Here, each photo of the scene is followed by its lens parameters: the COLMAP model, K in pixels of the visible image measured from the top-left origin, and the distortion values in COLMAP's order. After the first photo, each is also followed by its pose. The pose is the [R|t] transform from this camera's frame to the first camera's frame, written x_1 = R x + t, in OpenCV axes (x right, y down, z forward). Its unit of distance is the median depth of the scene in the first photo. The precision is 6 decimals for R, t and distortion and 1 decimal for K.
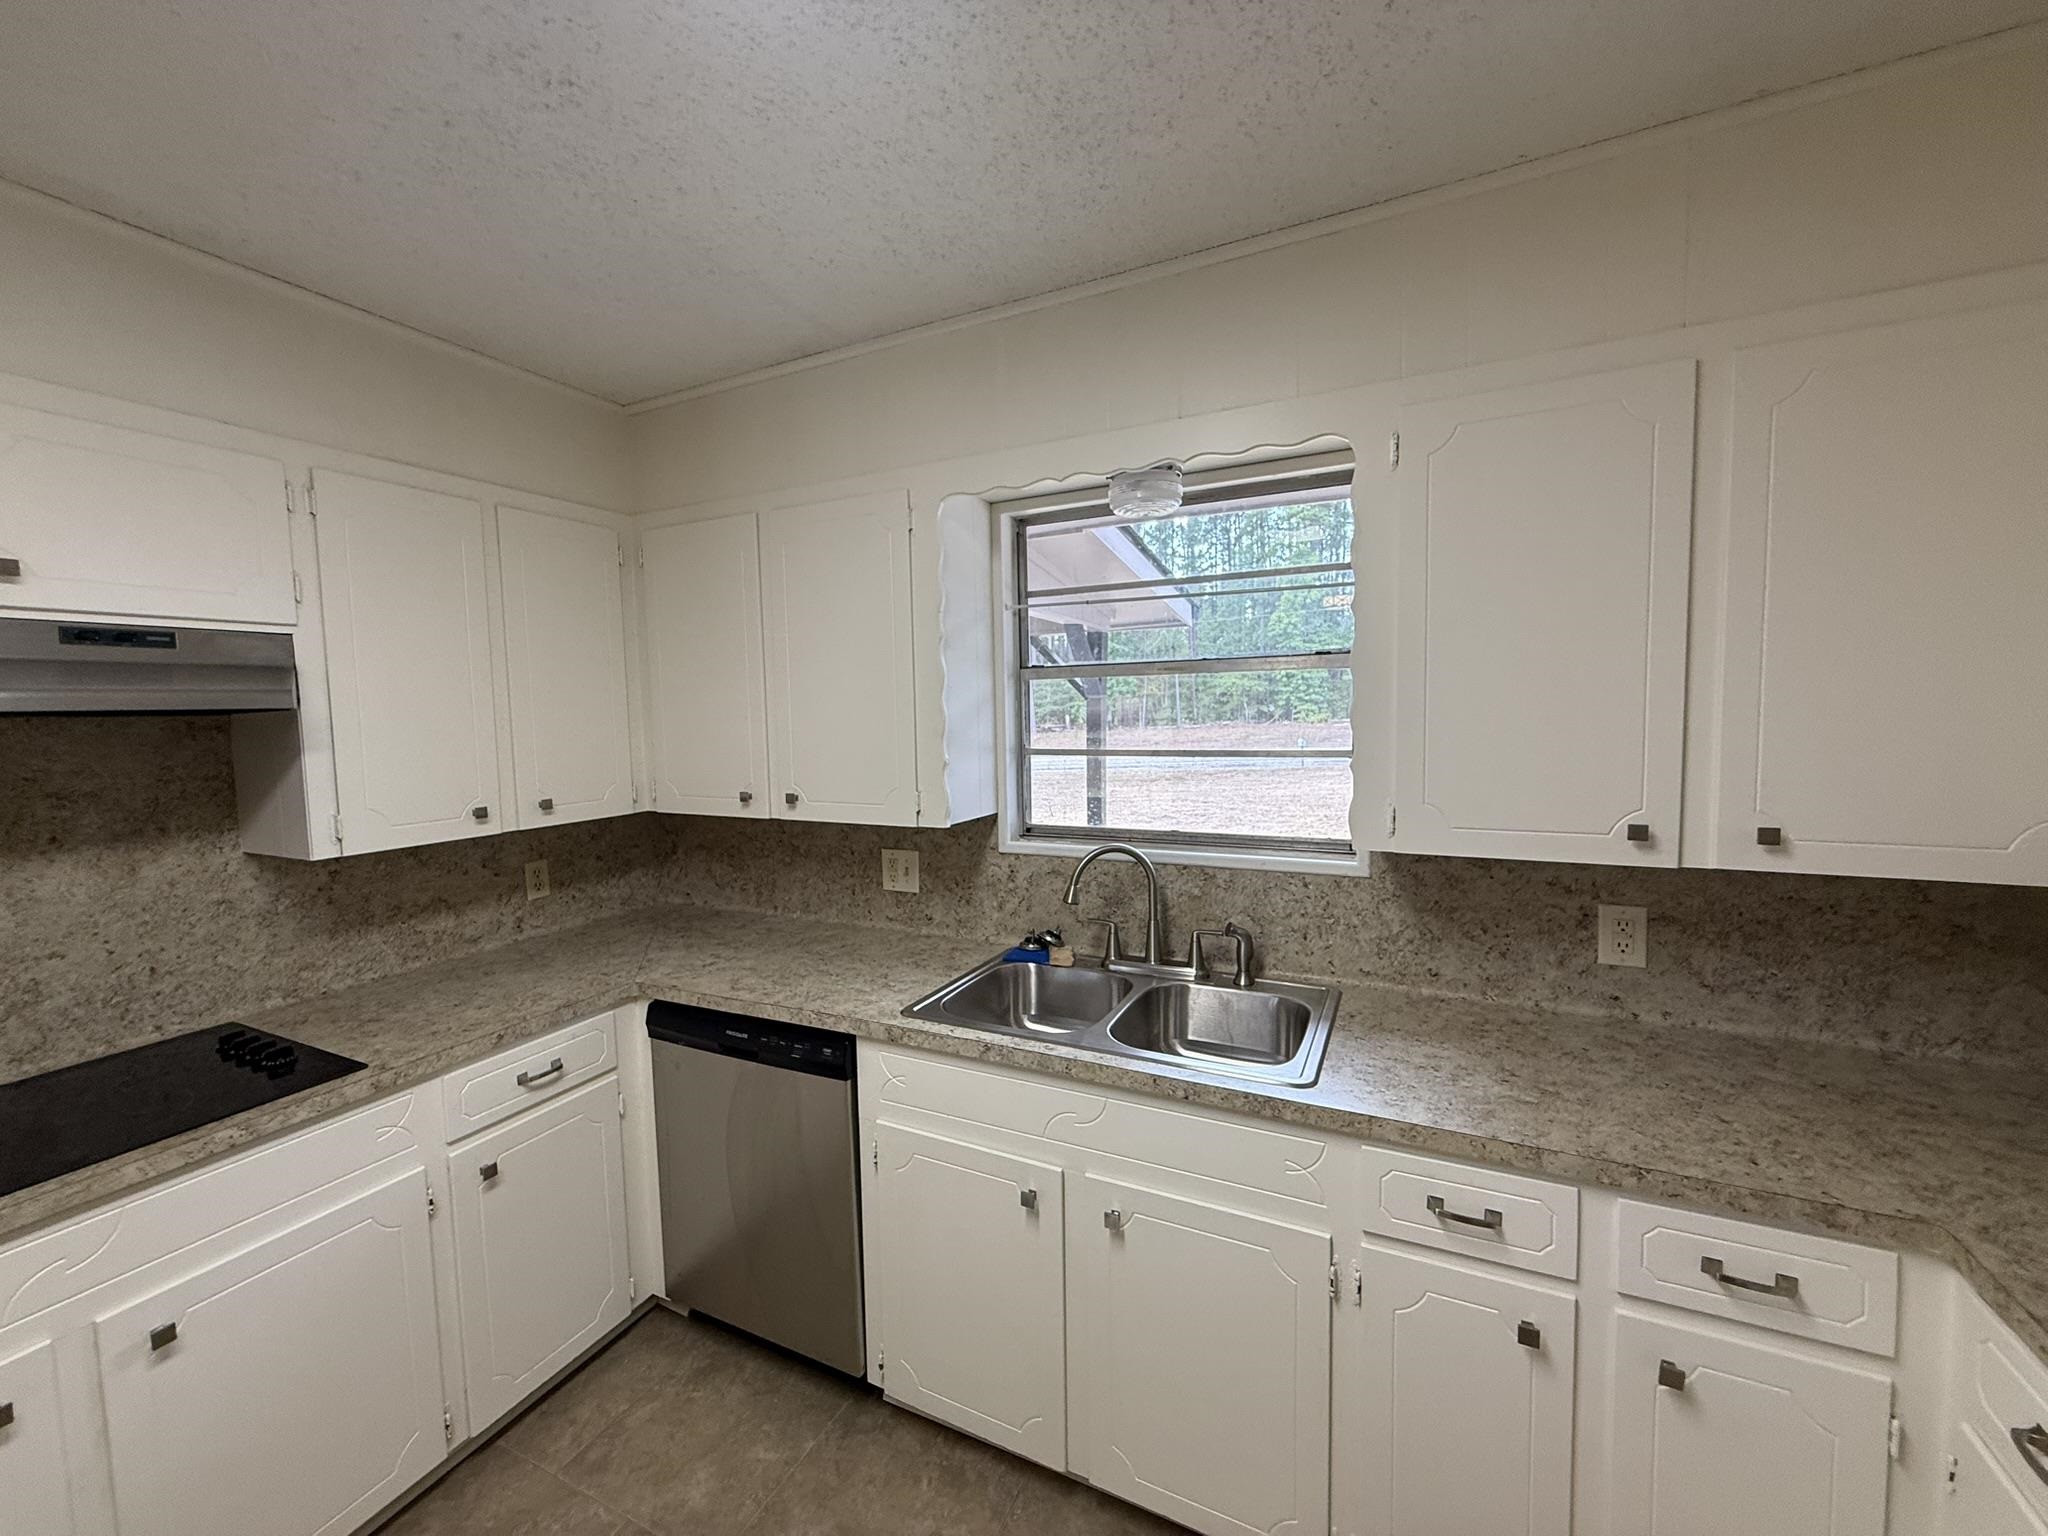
lens RADIAL K [[816.2, 0, 1017.7], [0, 816.2, 764.4], [0, 0, 1]] dist [0.002285, -0.000274]
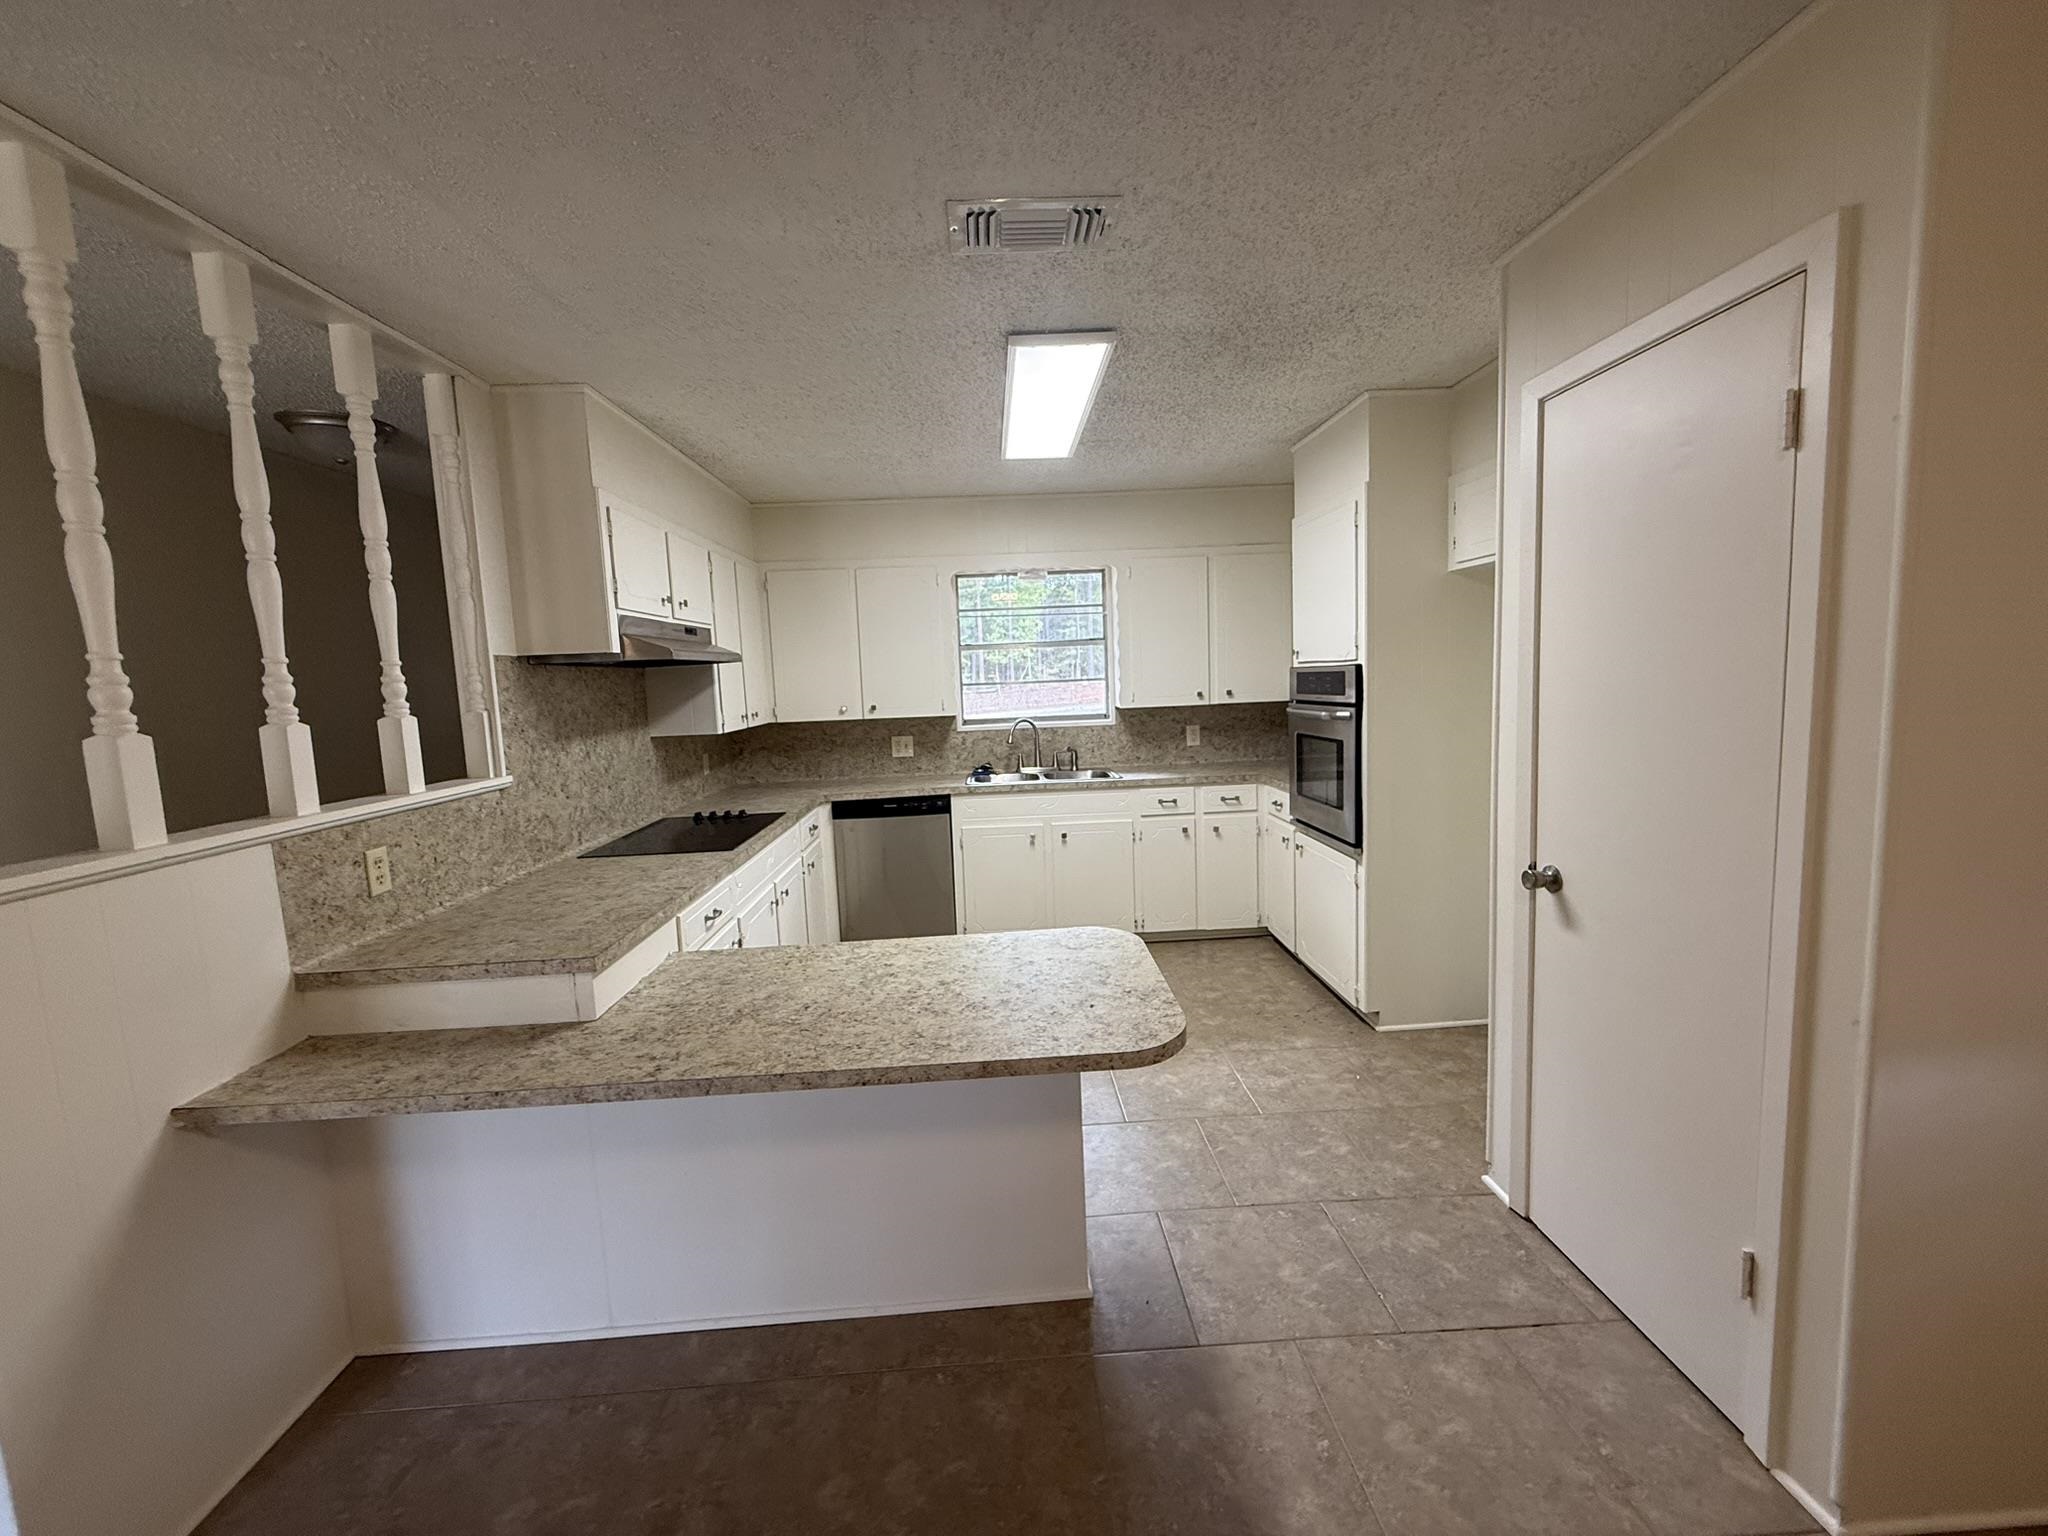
lens RADIAL K [[816.2, 0, 1018.0], [0, 816.2, 765.8], [0, 0, 1]] dist [0.002285, -0.000274]
pose [[0.880037, -0.067779, 0.470043, -1.200132], [0.054948, 0.997648, 0.040982, 0.158924], [-0.471715, -0.010238, 0.881692, -1.291797]]
